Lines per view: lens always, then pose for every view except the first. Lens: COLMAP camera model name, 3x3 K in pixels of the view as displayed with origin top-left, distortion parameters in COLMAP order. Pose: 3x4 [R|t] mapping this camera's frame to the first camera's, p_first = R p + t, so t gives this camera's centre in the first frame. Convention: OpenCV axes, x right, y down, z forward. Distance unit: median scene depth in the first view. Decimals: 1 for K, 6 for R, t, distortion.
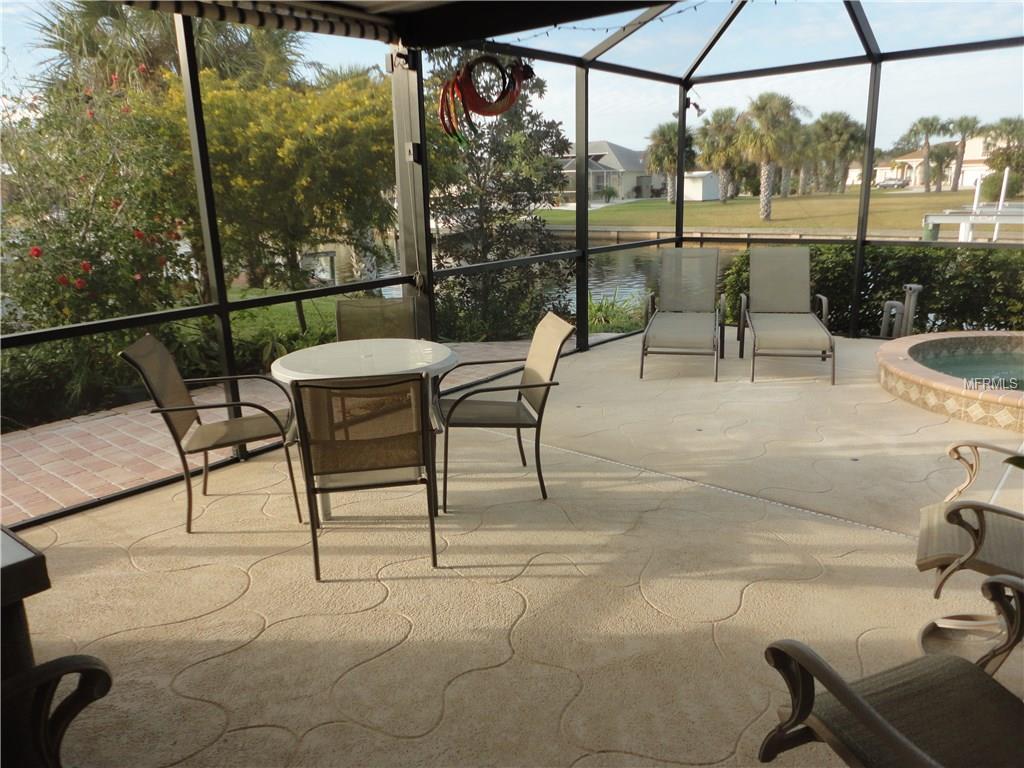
lens RADIAL K [[742.1, 0, 511.4], [0, 742.1, 388.2], [0, 0, 1]] dist [-0.006408, 0.001936]
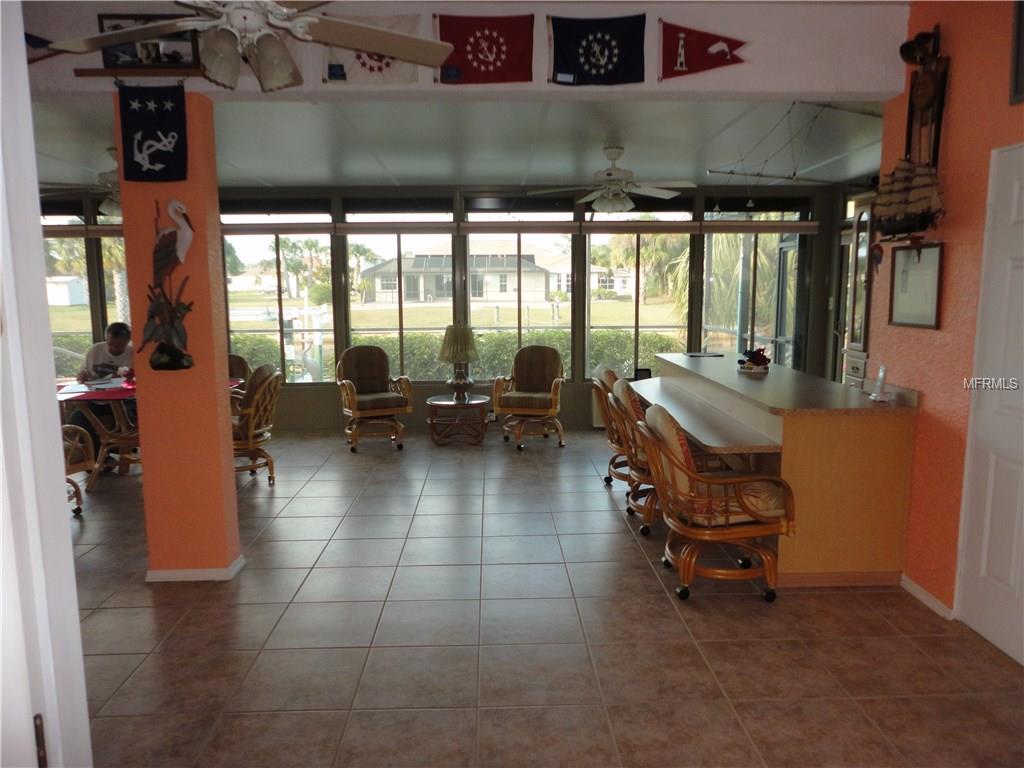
lens RADIAL K [[742.1, 0, 506.8], [0, 742.1, 389.1], [0, 0, 1]] dist [-0.006408, 0.001936]
pose [[0.749741, -0.075857, 0.657370, 0.034115], [0.162389, 0.984122, -0.071645, 0.026514], [-0.641497, 0.160465, 0.750155, -0.112226]]
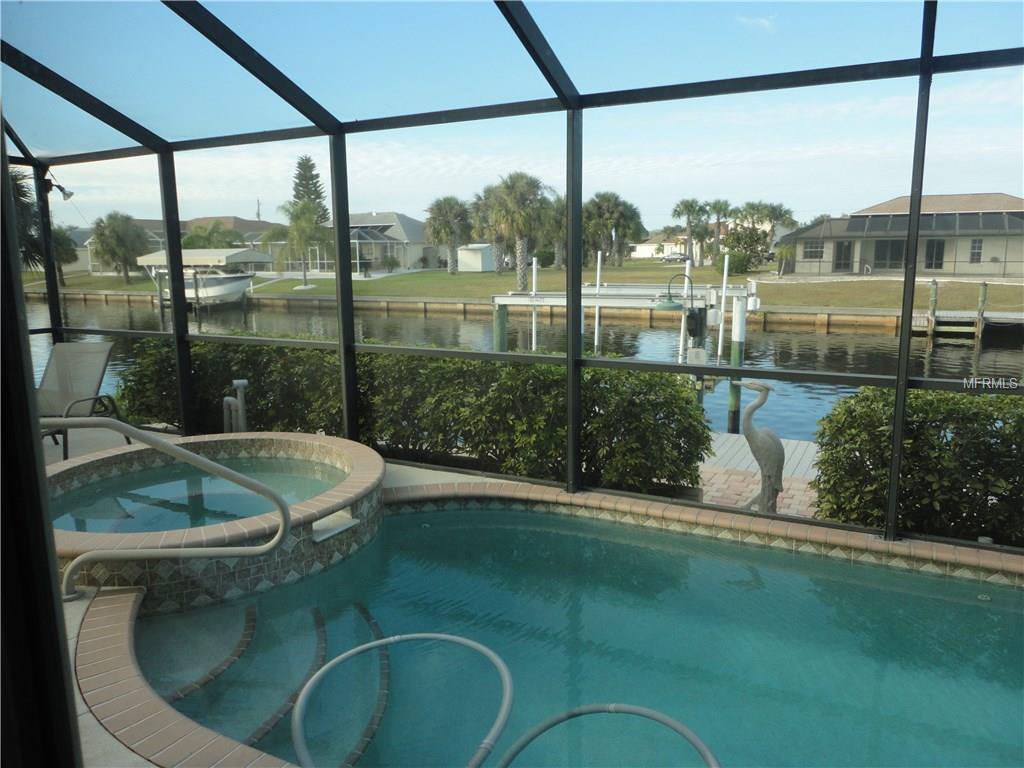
lens RADIAL K [[742.1, 0, 510.0], [0, 742.1, 388.9], [0, 0, 1]] dist [-0.006408, 0.001936]
pose [[0.978754, -0.019767, 0.204083, 0.084288], [0.037308, 0.995896, -0.082463, -0.004539], [-0.201616, 0.088325, 0.975474, 0.000322]]
